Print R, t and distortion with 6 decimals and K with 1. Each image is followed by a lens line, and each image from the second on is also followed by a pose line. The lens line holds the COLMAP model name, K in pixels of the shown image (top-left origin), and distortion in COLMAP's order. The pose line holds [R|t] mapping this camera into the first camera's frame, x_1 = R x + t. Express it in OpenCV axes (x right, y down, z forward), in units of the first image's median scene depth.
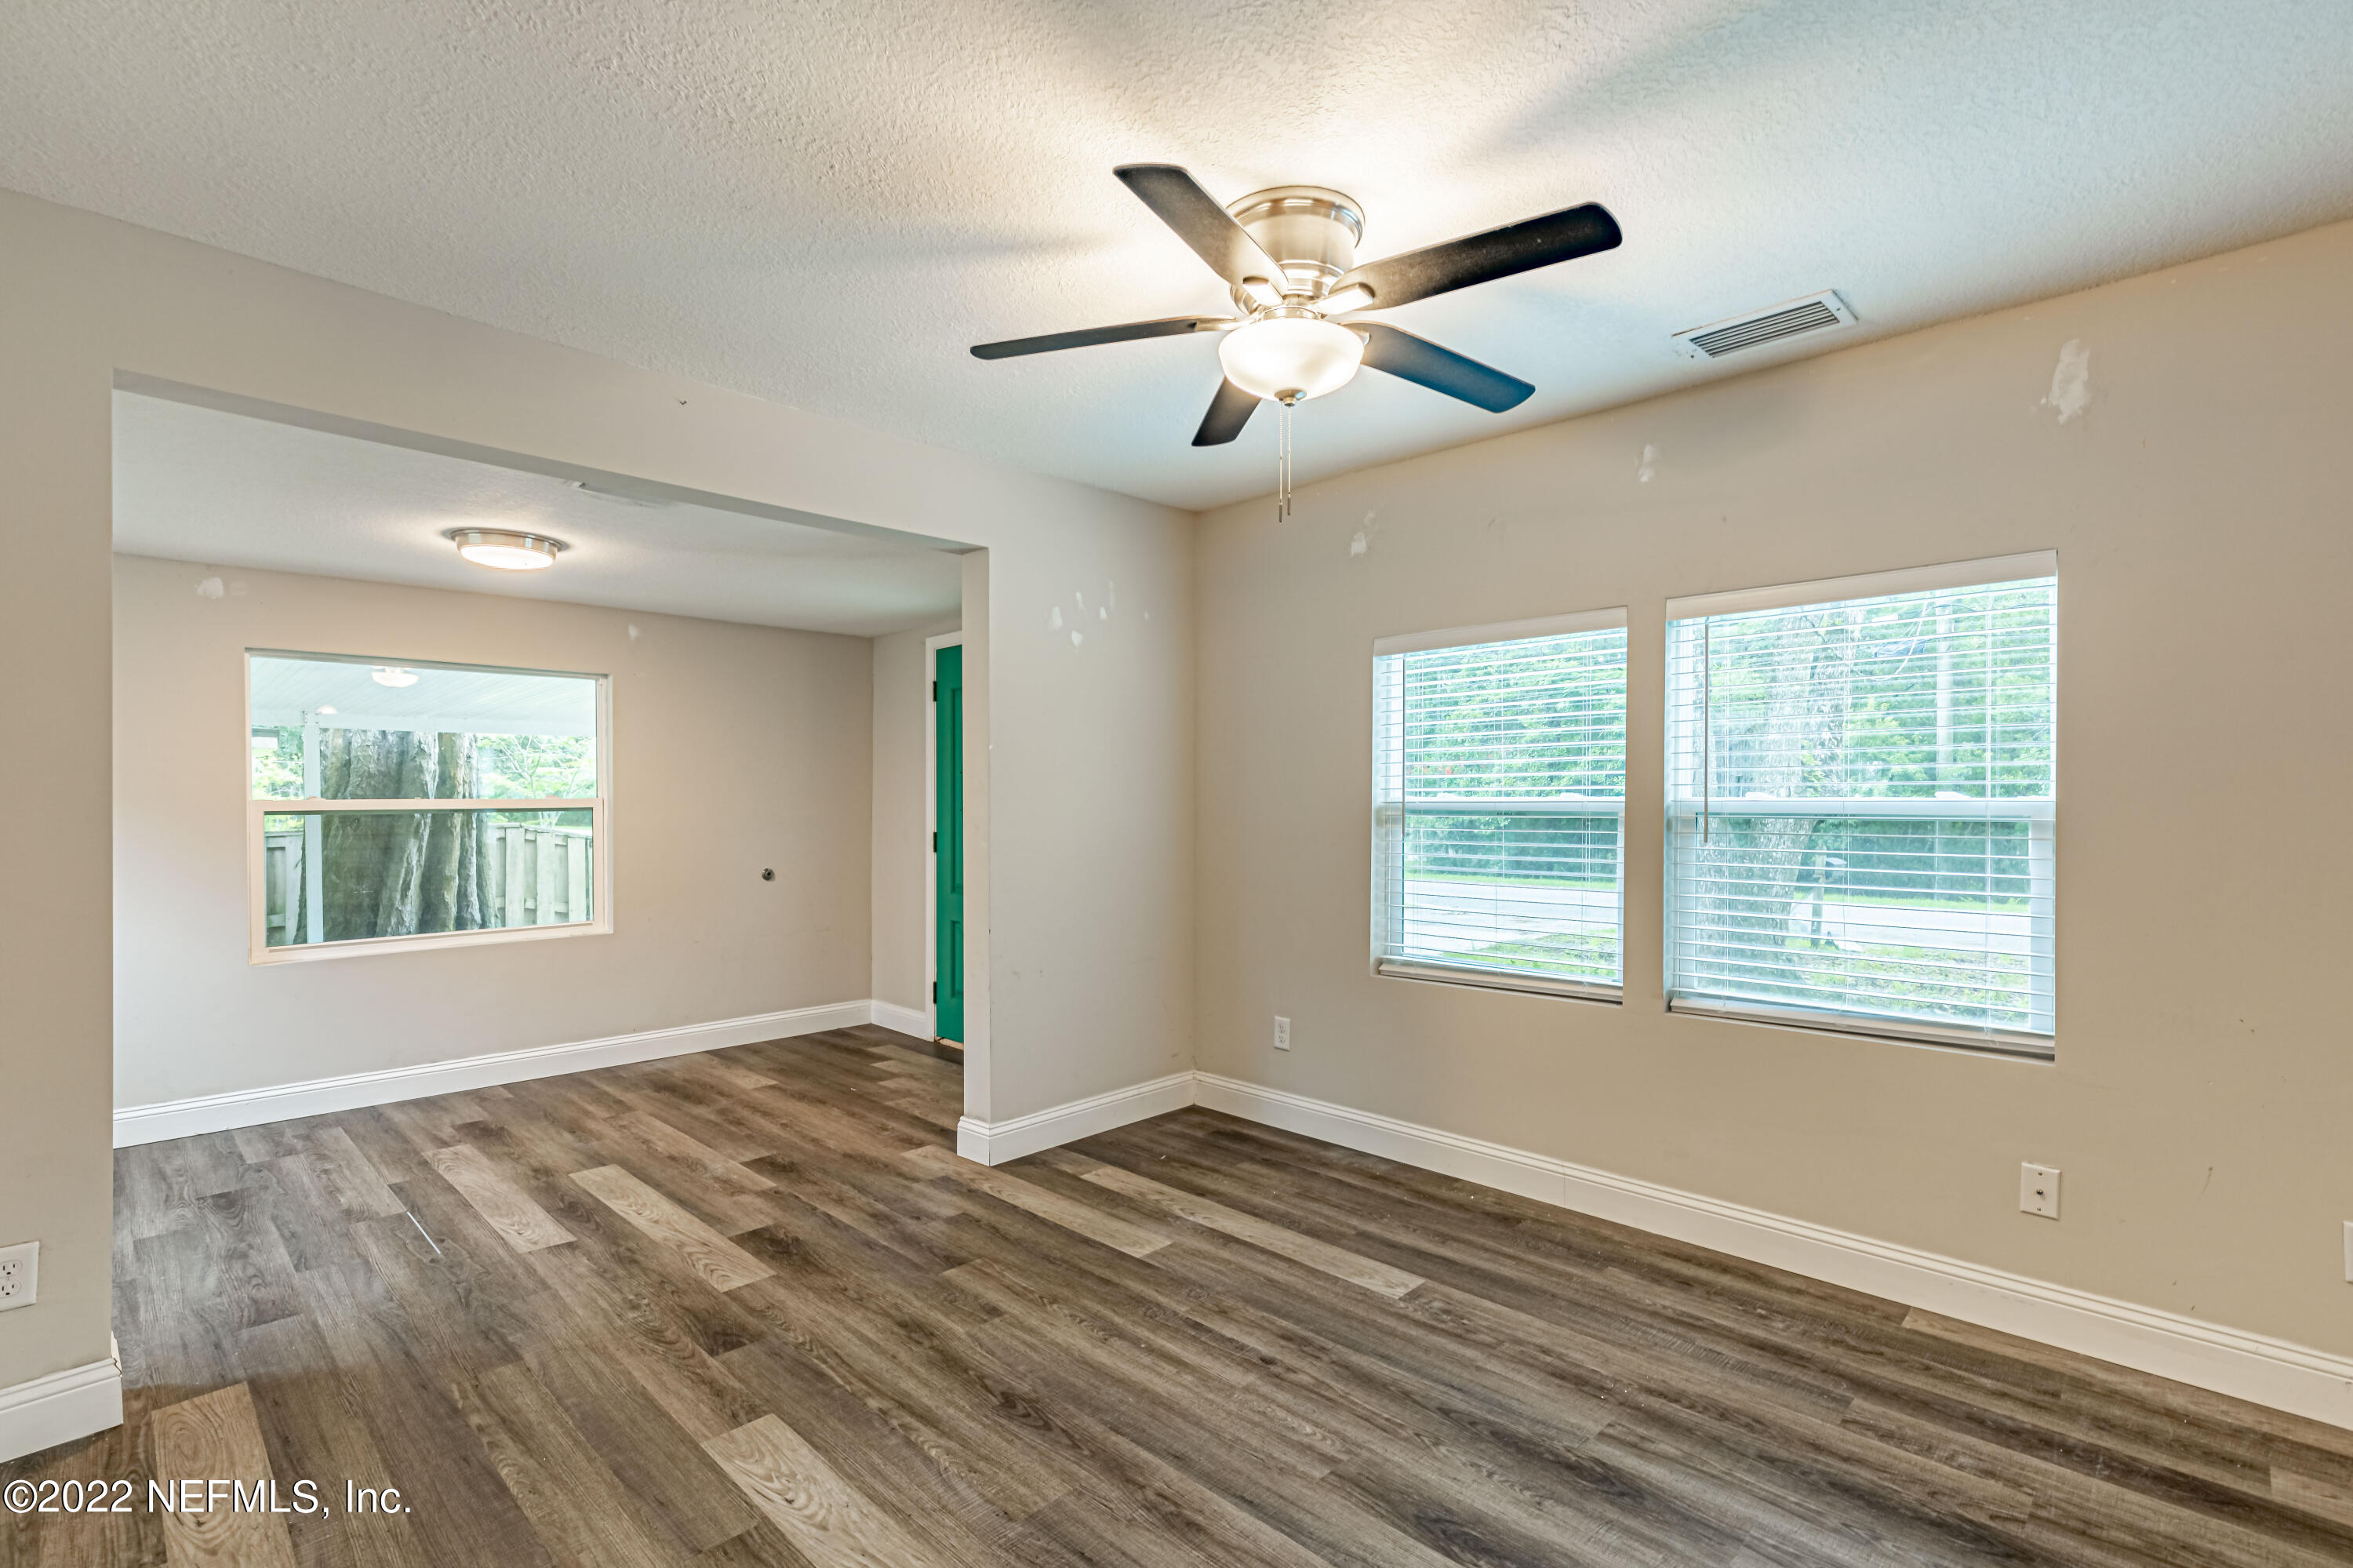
lens RADIAL K [[1067.4, 0, 1180.5], [0, 1067.4, 801.9], [0, 0, 1]] dist [0.006855, 0.000161]
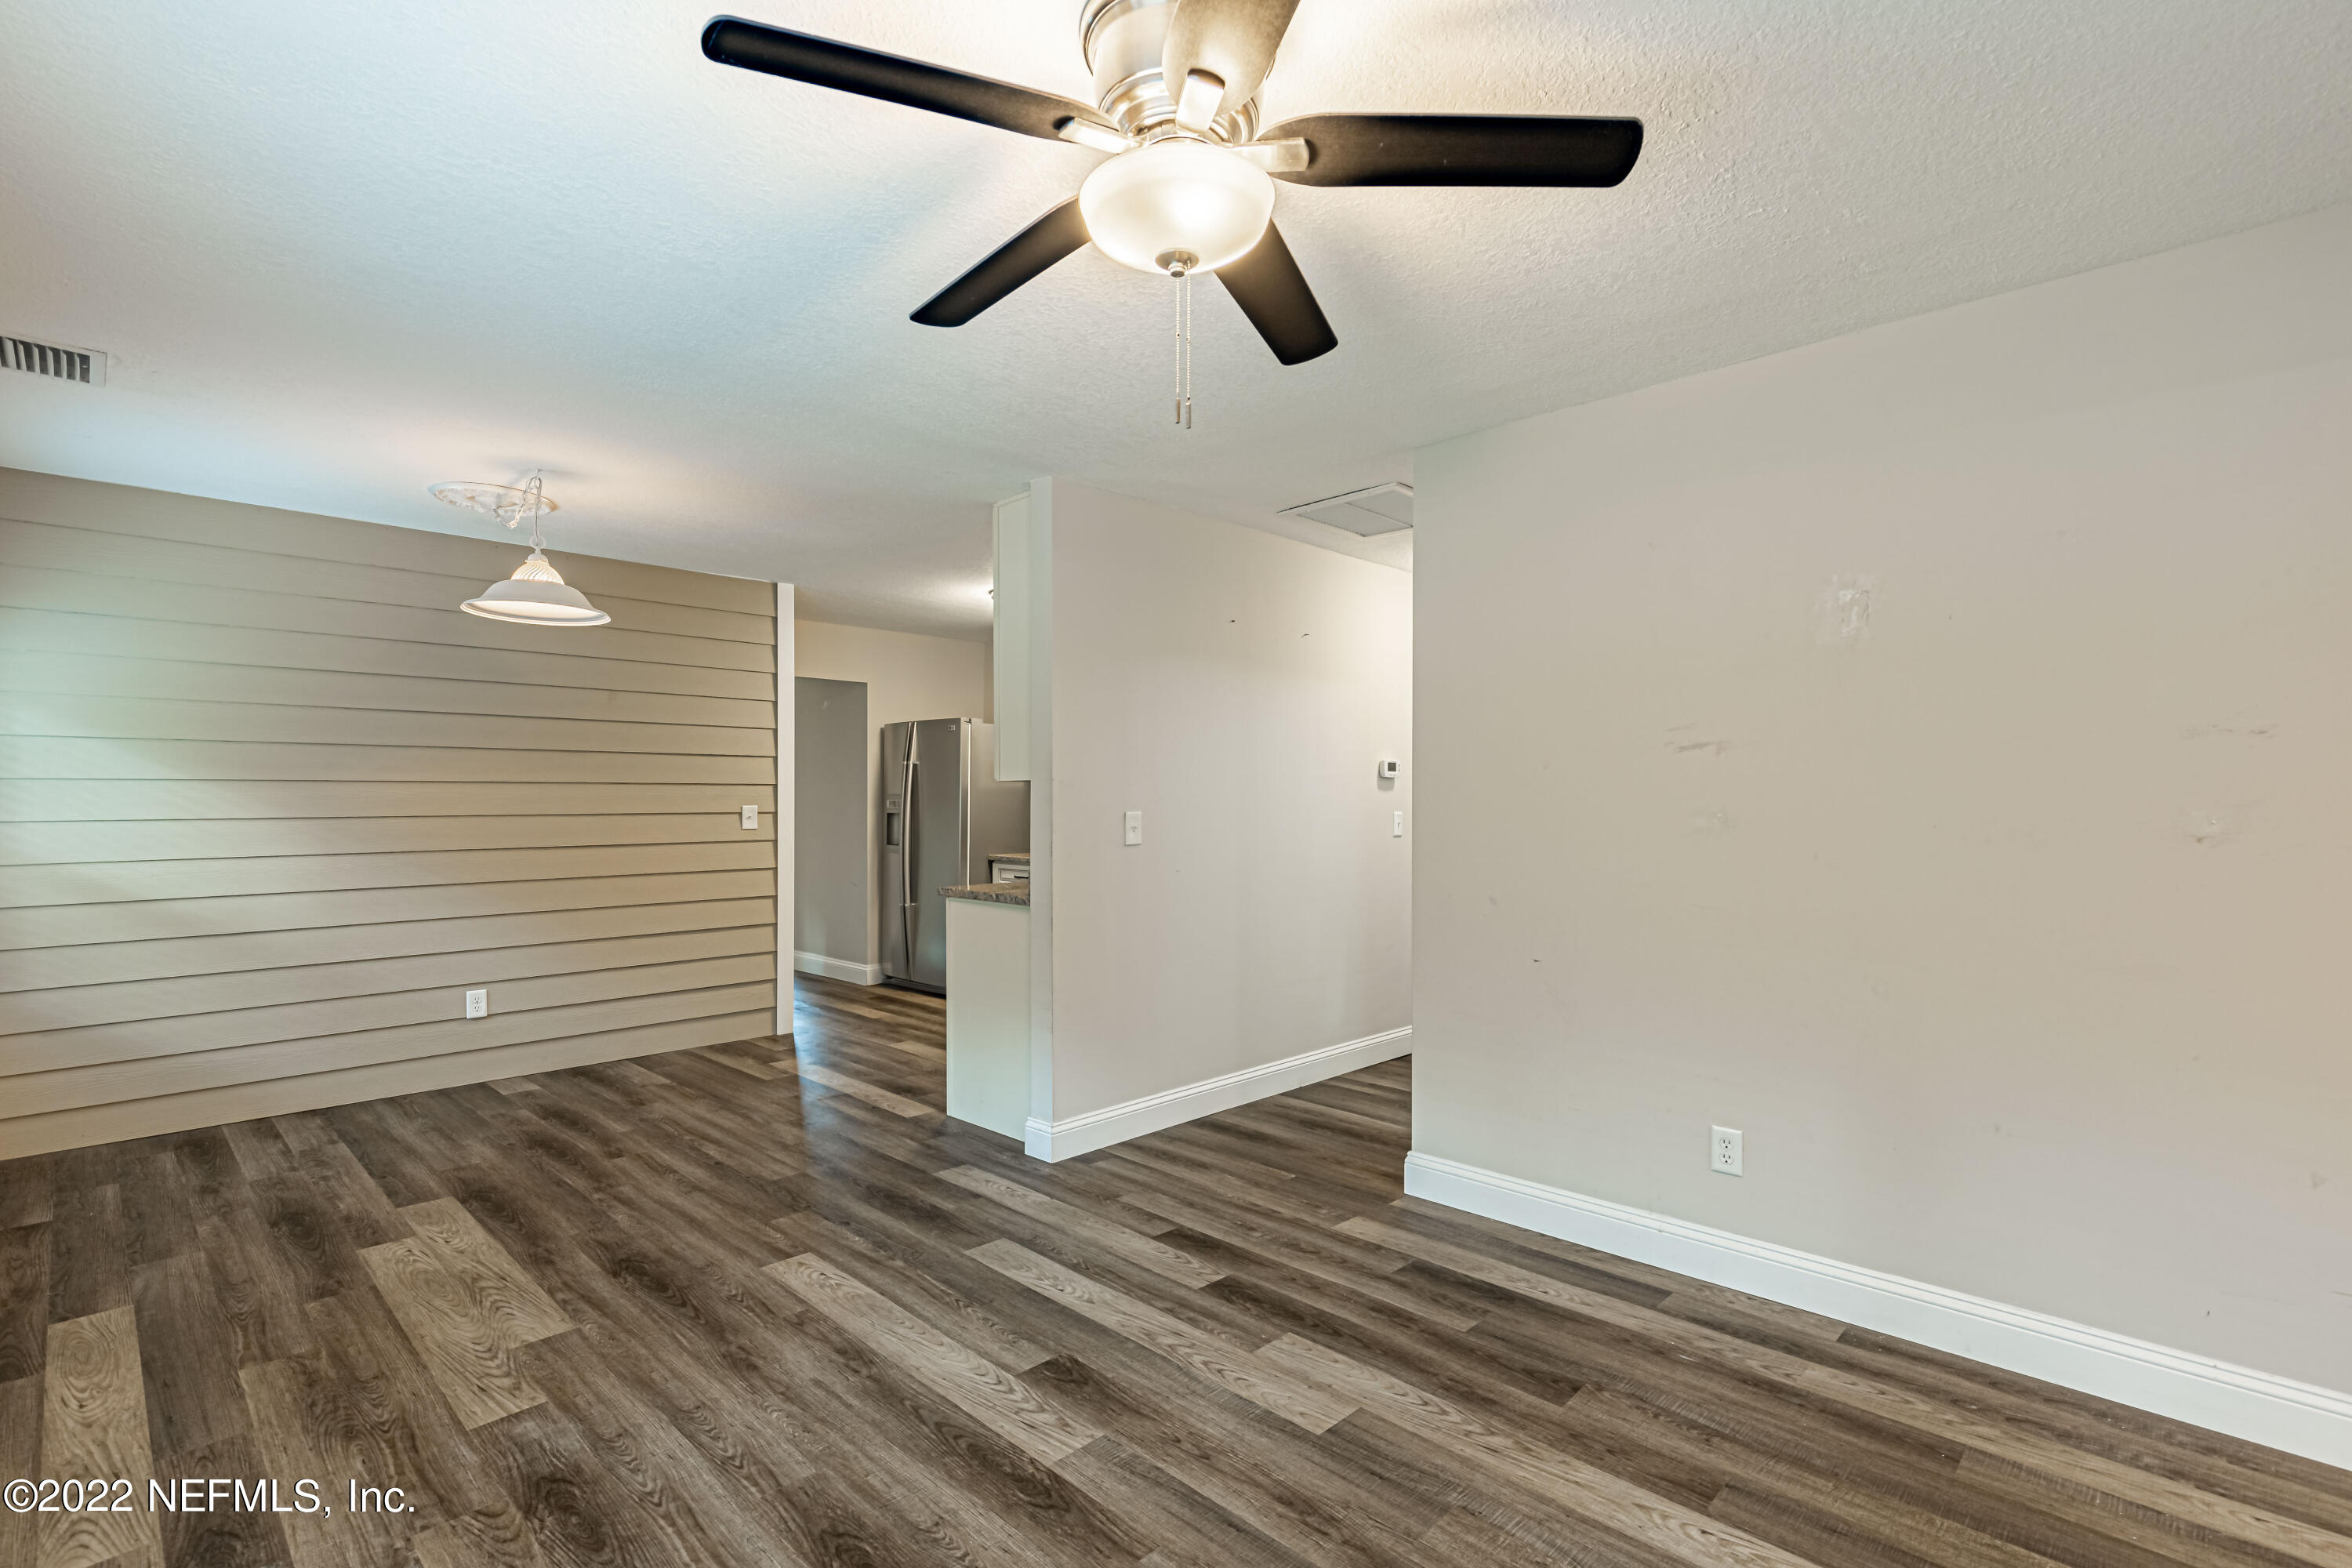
lens RADIAL K [[1066.9, 0, 1180.0], [0, 1066.9, 801.9], [0, 0, 1]] dist [0.006855, 0.000161]
pose [[-0.999998, -0.001840, 0.000105, 0.076103], [-0.001839, 0.999996, 0.002086, -0.006245], [-0.000109, 0.002086, -0.999998, 1.336805]]
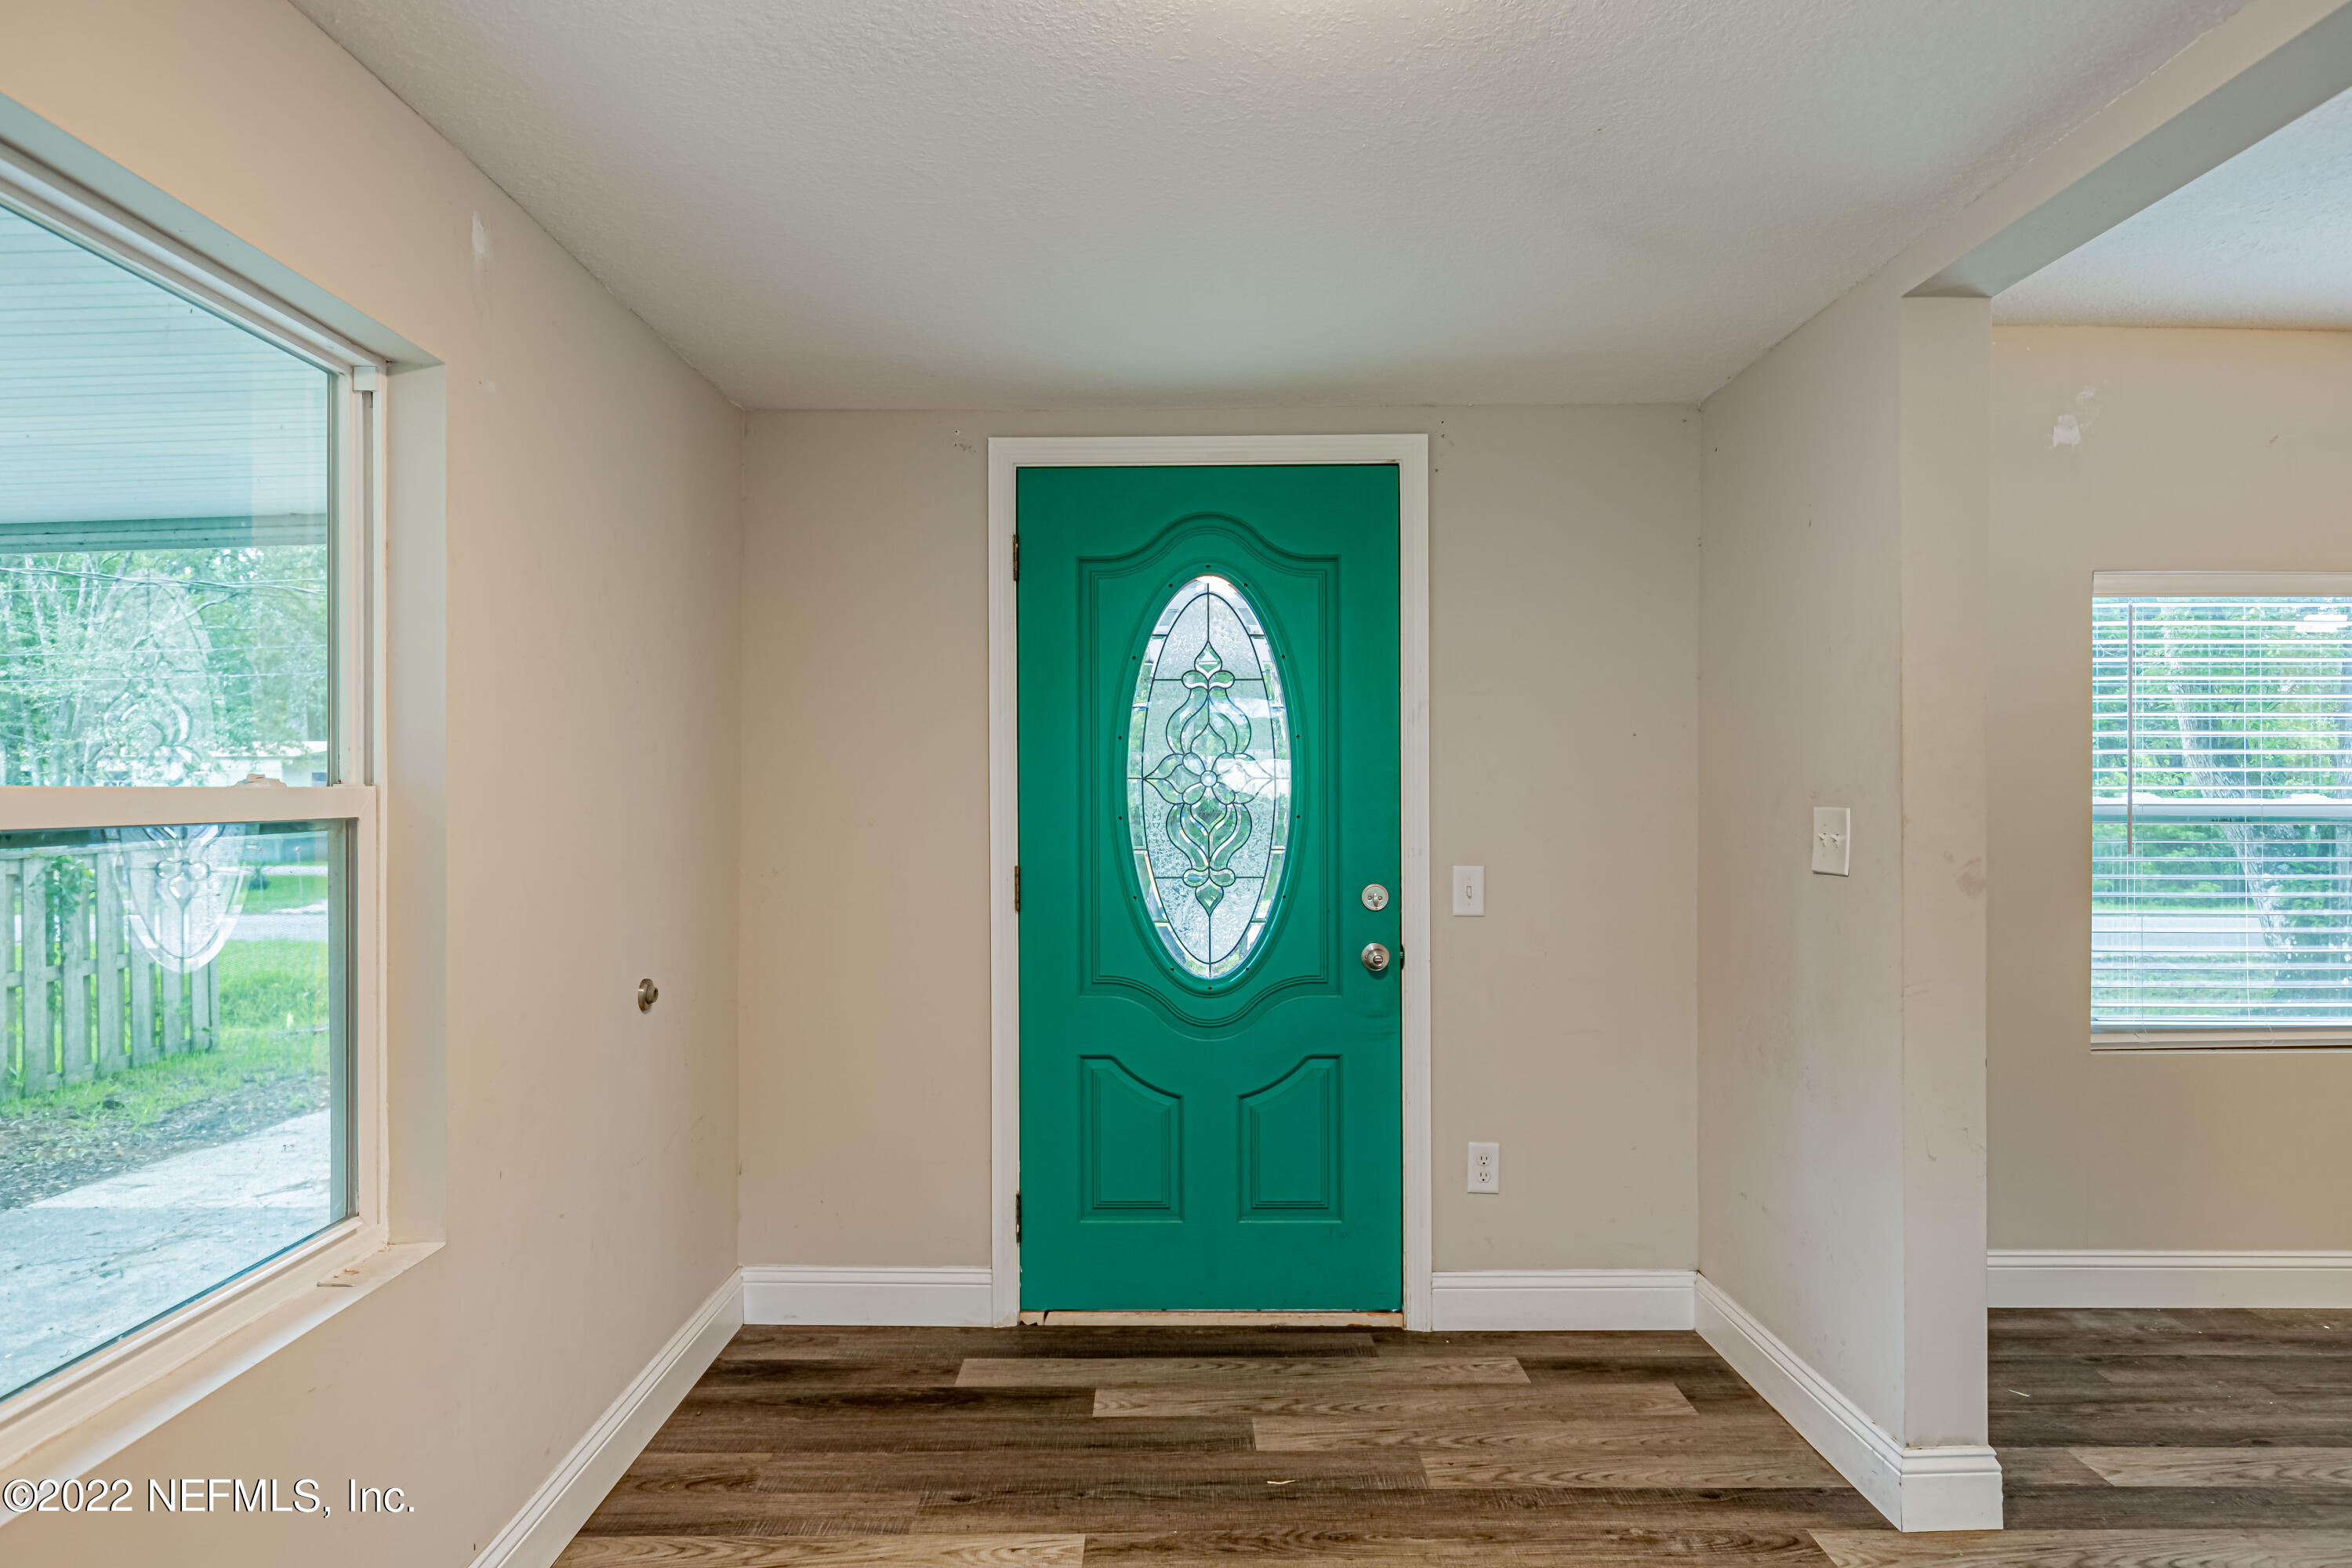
lens RADIAL K [[1362.6, 0, 1177.3], [0, 1362.6, 805.3], [0, 0, 1]] dist [0.000242, 0.001905]
pose [[0.707082, 0.001860, 0.707129, -1.171945], [-0.002647, 0.999996, 0.000017, 0.003051], [-0.707127, -0.001884, 0.707084, 1.062921]]
